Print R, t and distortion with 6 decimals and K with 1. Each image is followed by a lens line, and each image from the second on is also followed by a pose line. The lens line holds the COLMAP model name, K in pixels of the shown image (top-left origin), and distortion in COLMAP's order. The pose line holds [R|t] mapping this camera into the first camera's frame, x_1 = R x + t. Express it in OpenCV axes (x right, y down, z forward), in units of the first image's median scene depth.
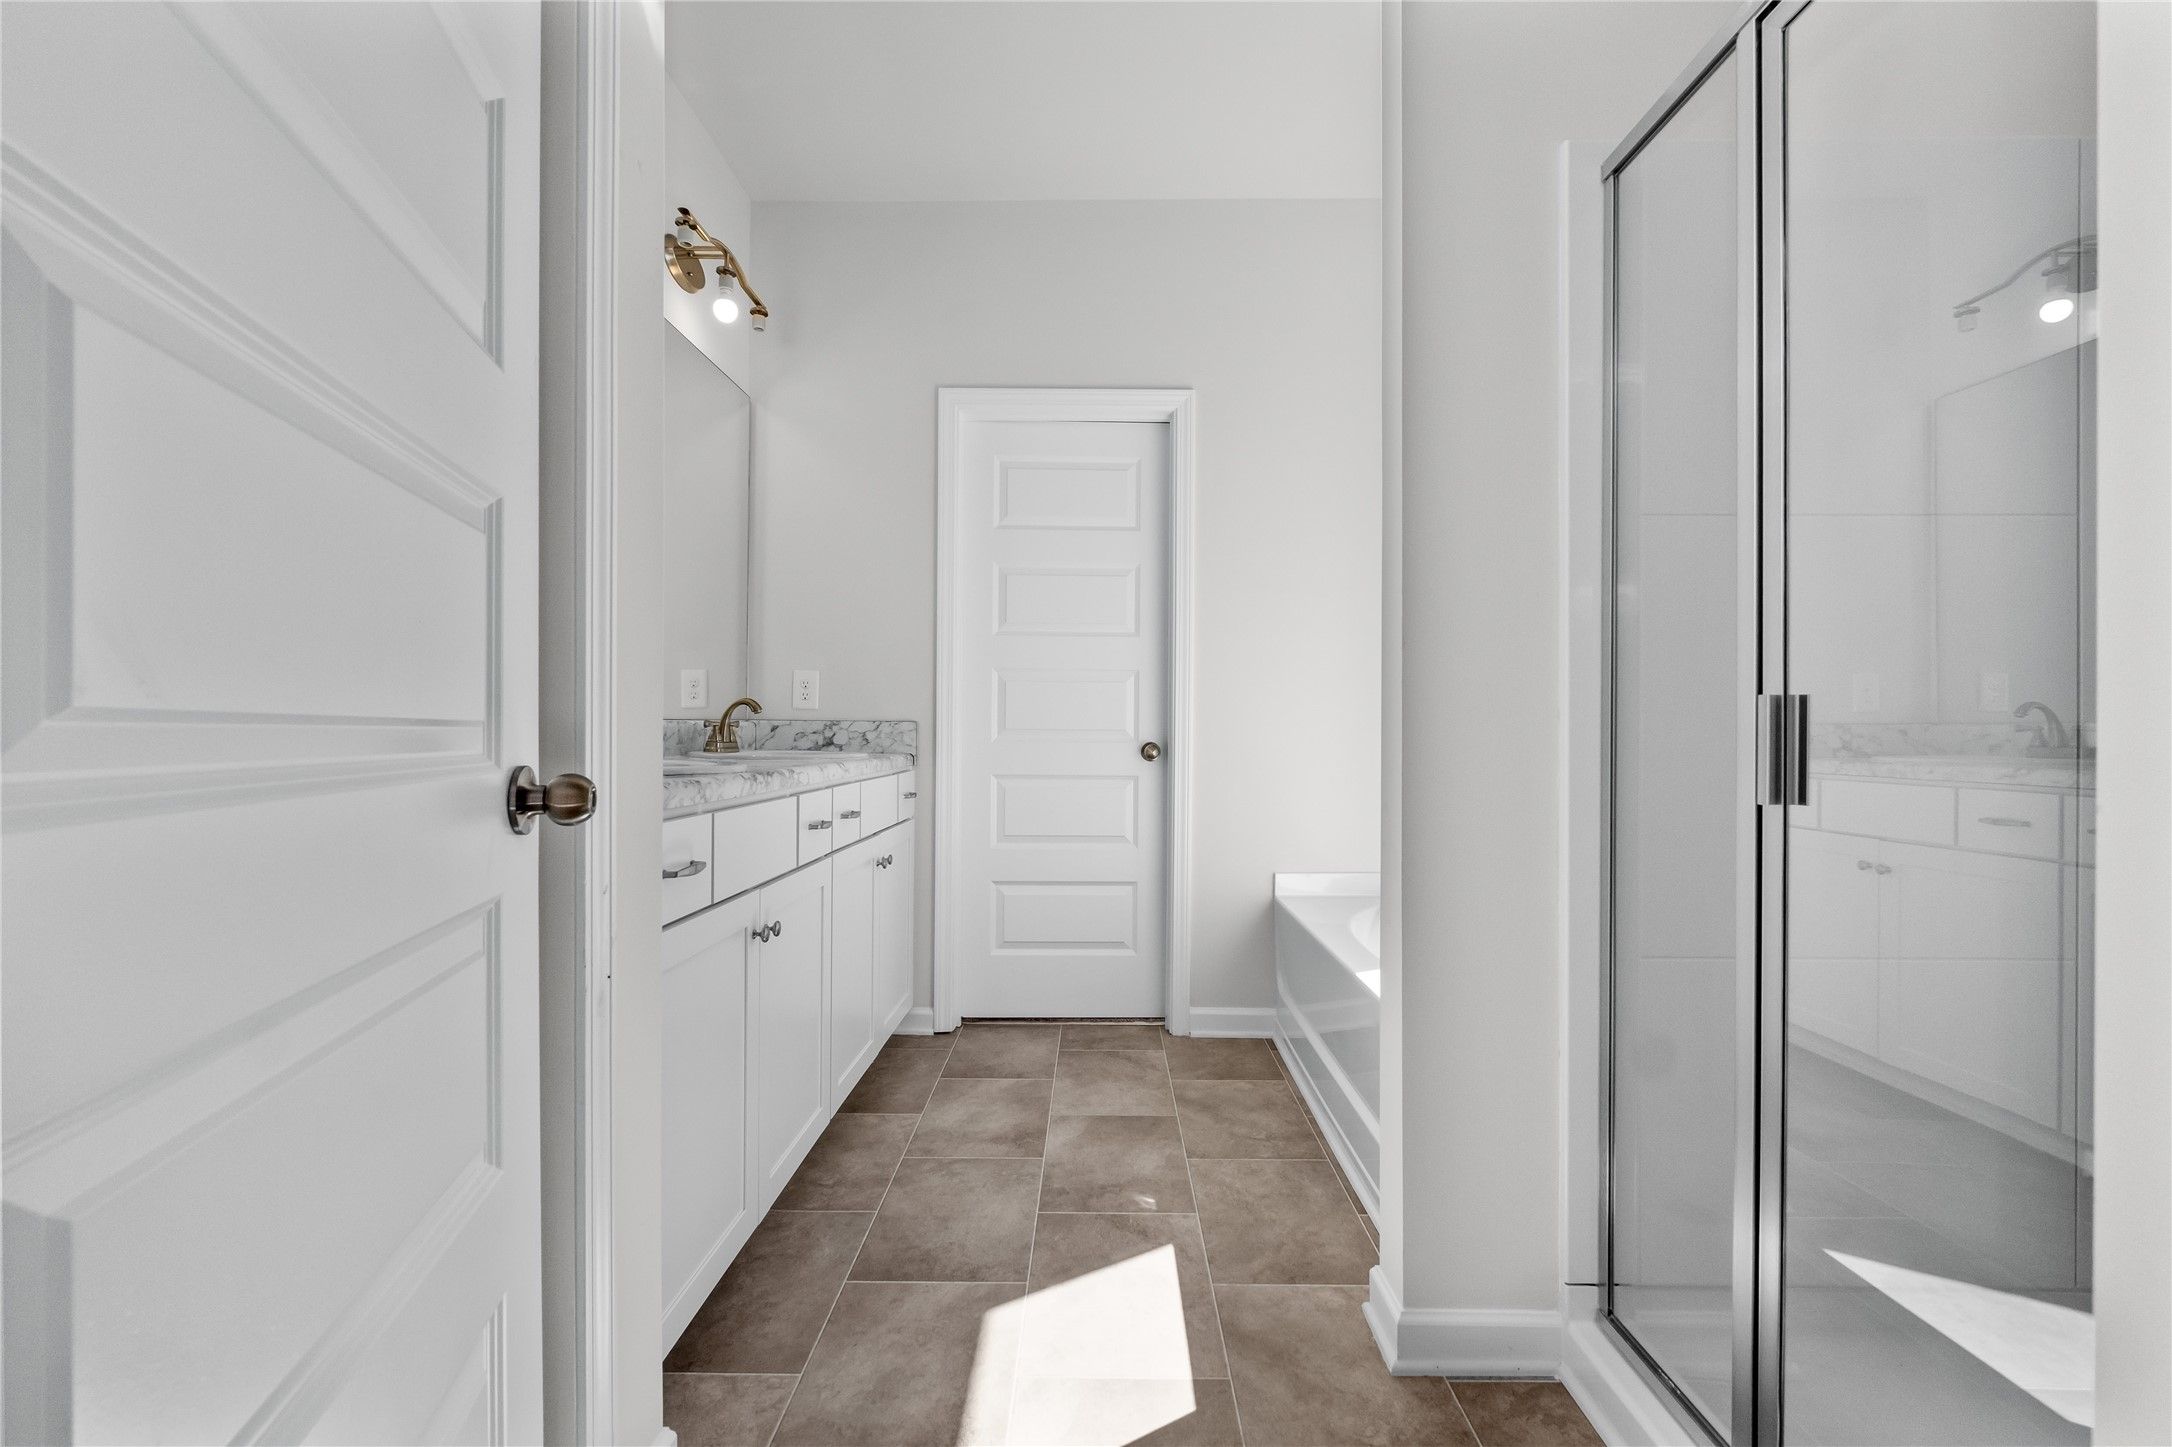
lens RADIAL K [[951.3, 0, 1084.0], [0, 951.3, 735.8], [0, 0, 1]] dist [-0.006402, 0.000082]
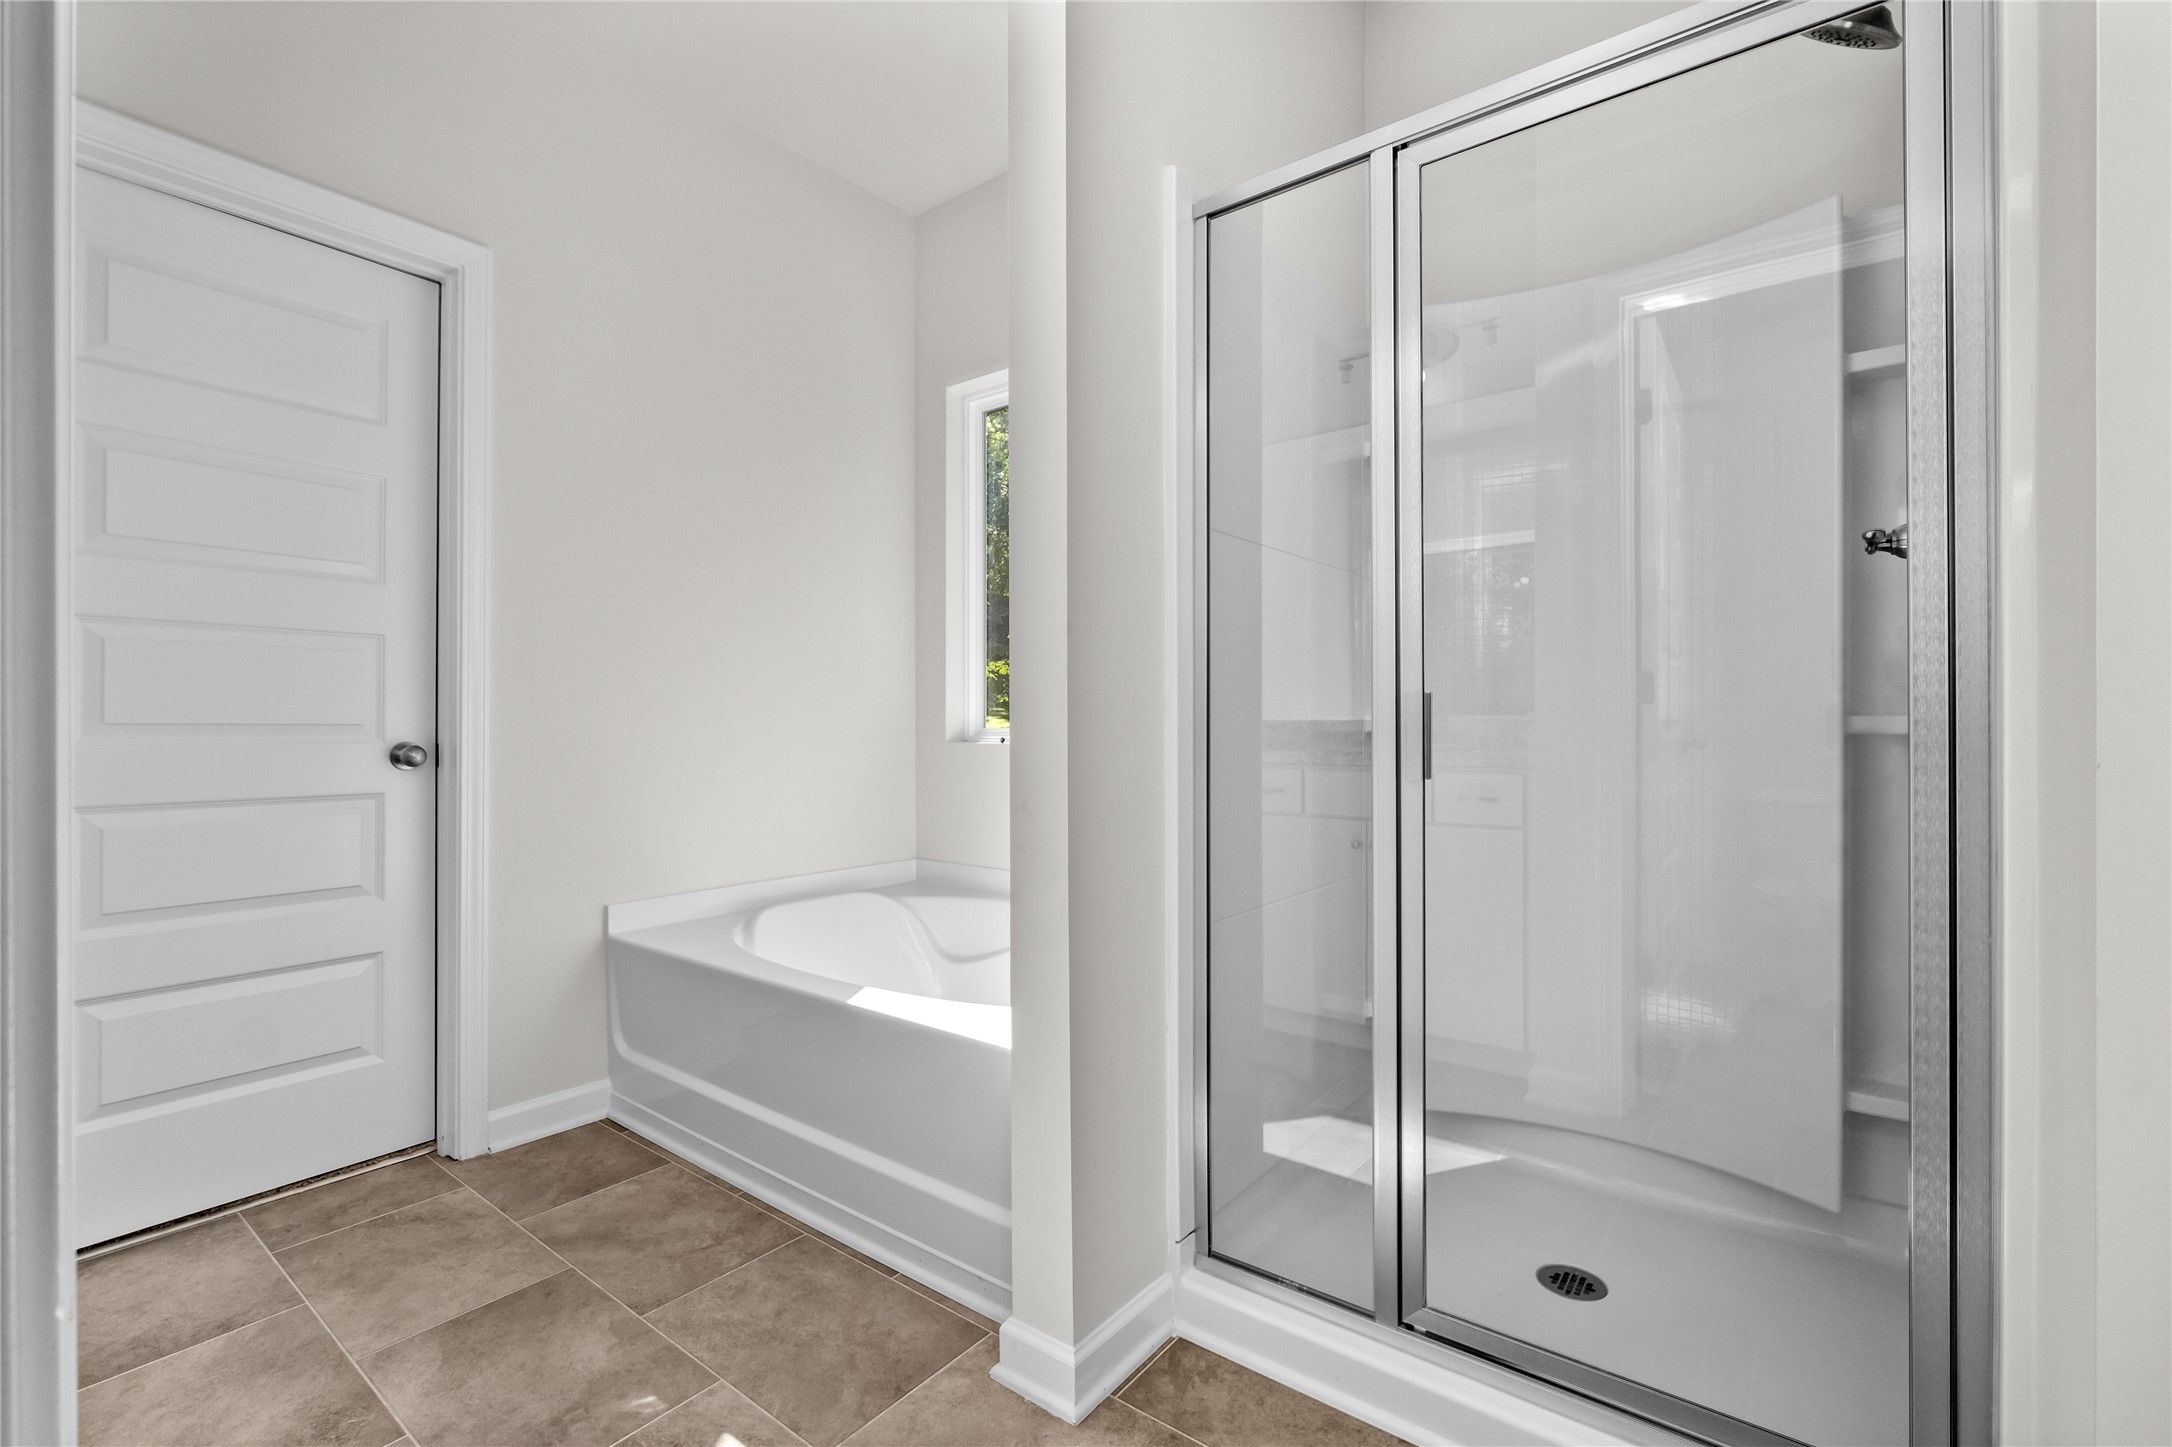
lens RADIAL K [[951.3, 0, 1097.8], [0, 951.3, 728.0], [0, 0, 1]] dist [-0.006402, 0.000082]
pose [[0.591467, -0.007788, 0.806291, -0.201353], [0.008193, 0.999960, 0.003648, -0.002121], [-0.806287, 0.004448, 0.591507, 0.221888]]
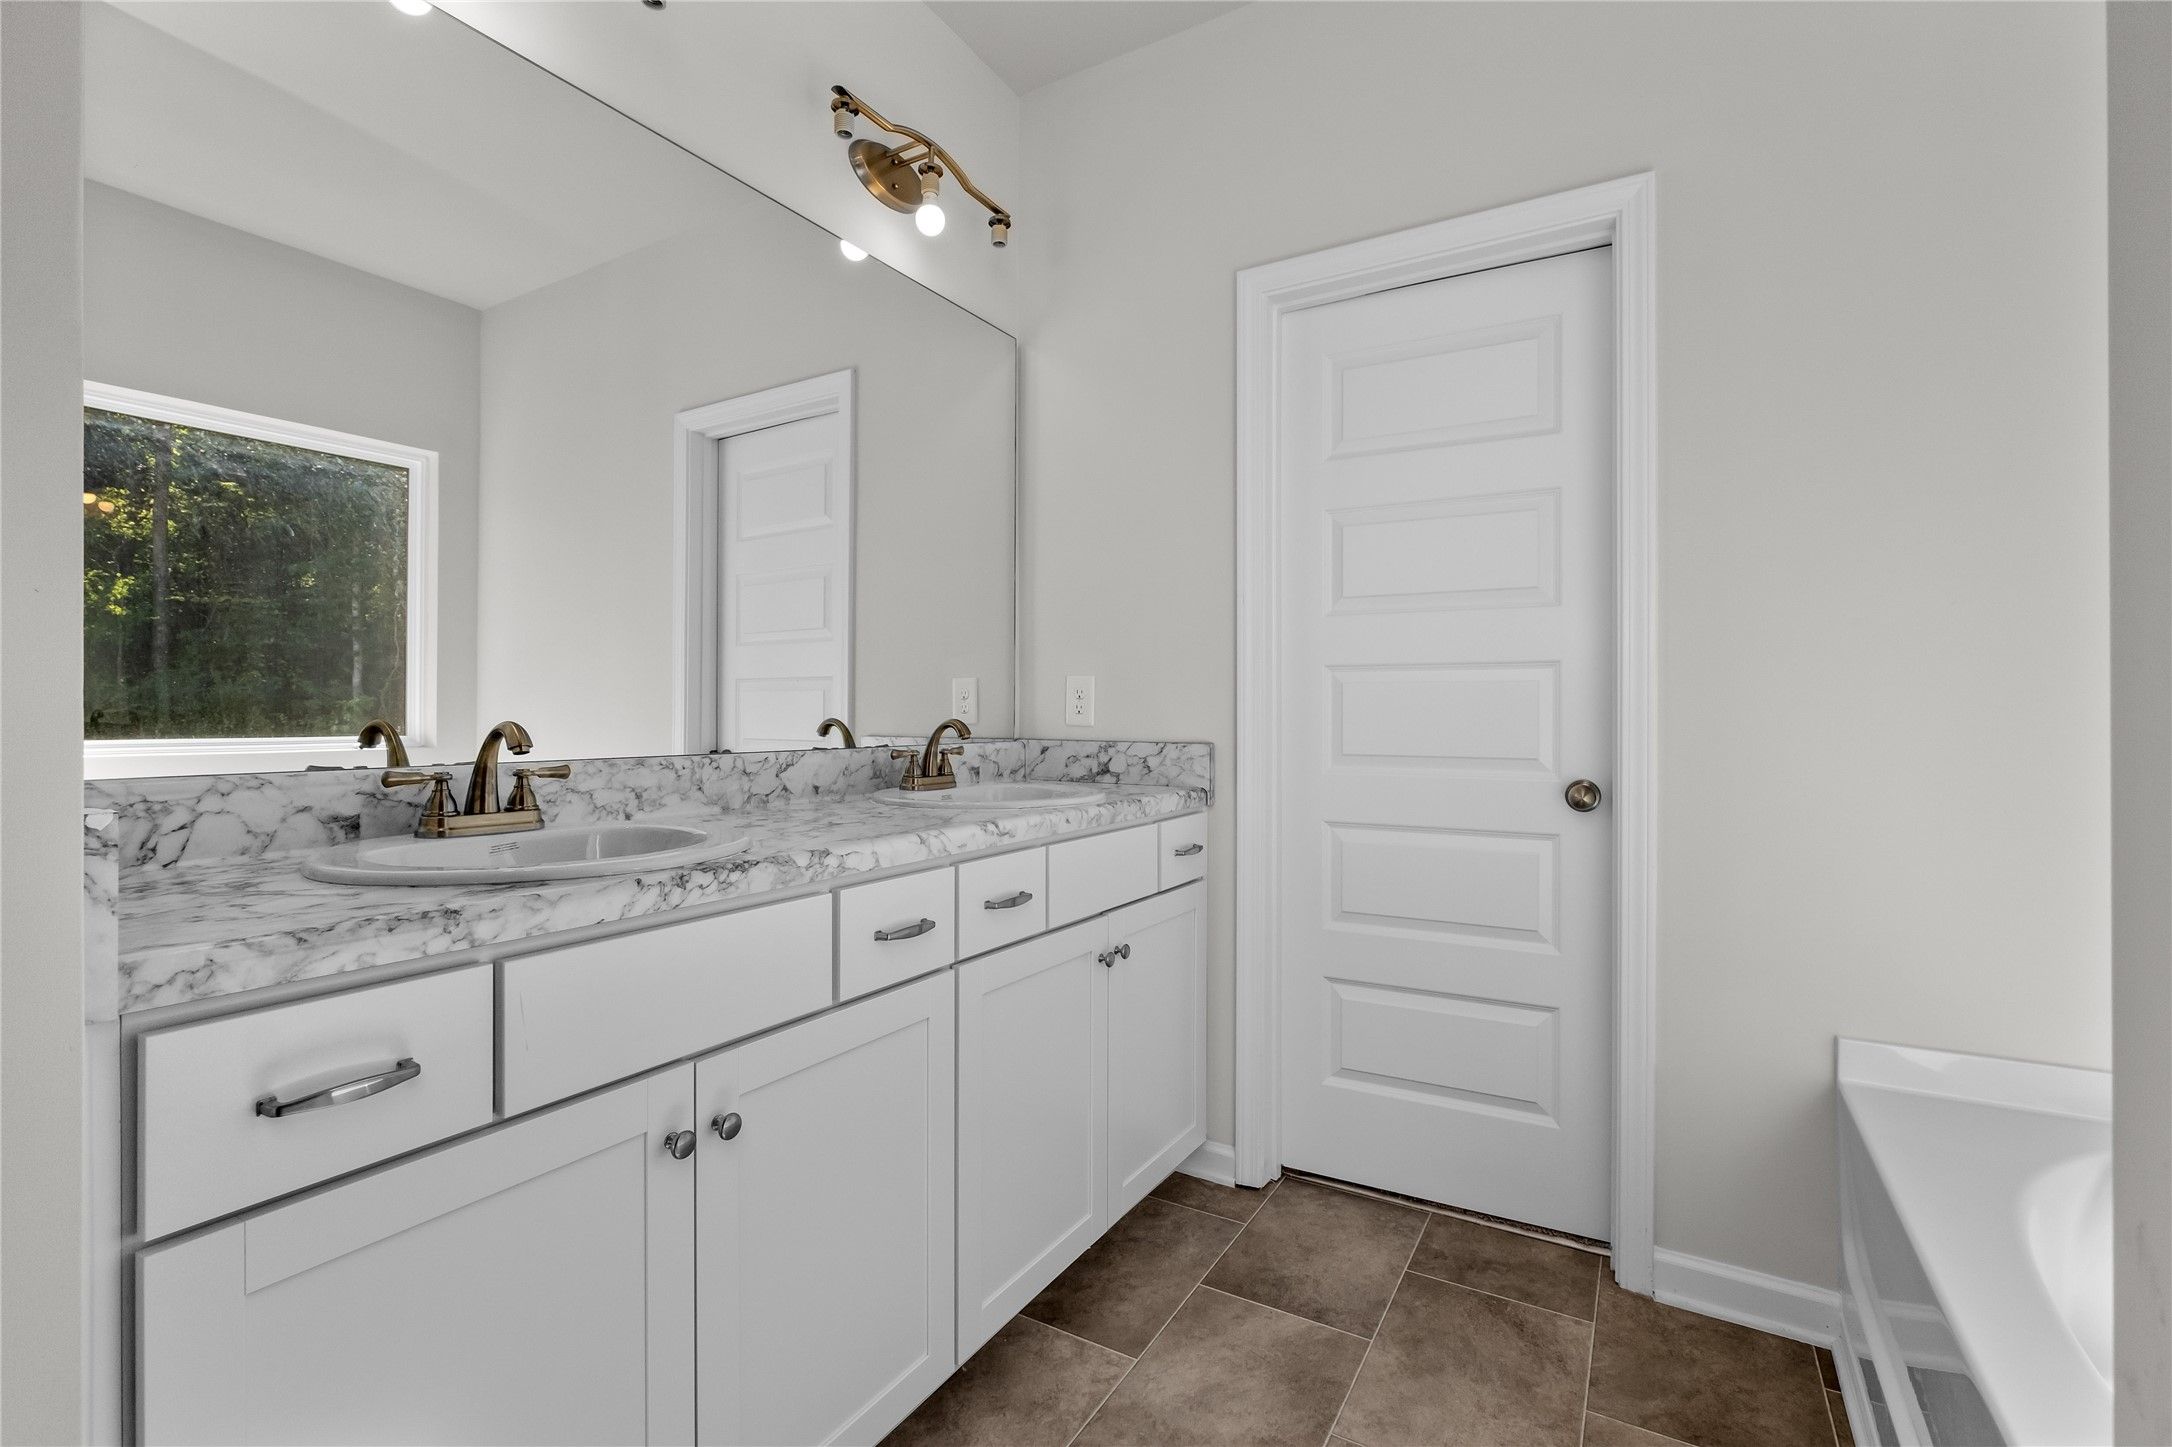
lens RADIAL K [[951.3, 0, 1092.5], [0, 951.3, 714.1], [0, 0, 1]] dist [-0.006402, 0.000082]
pose [[0.868038, -0.005501, -0.496468, 0.109562], [0.001432, 0.999962, -0.008576, -0.033298], [0.496496, 0.006734, 0.868013, 0.355609]]
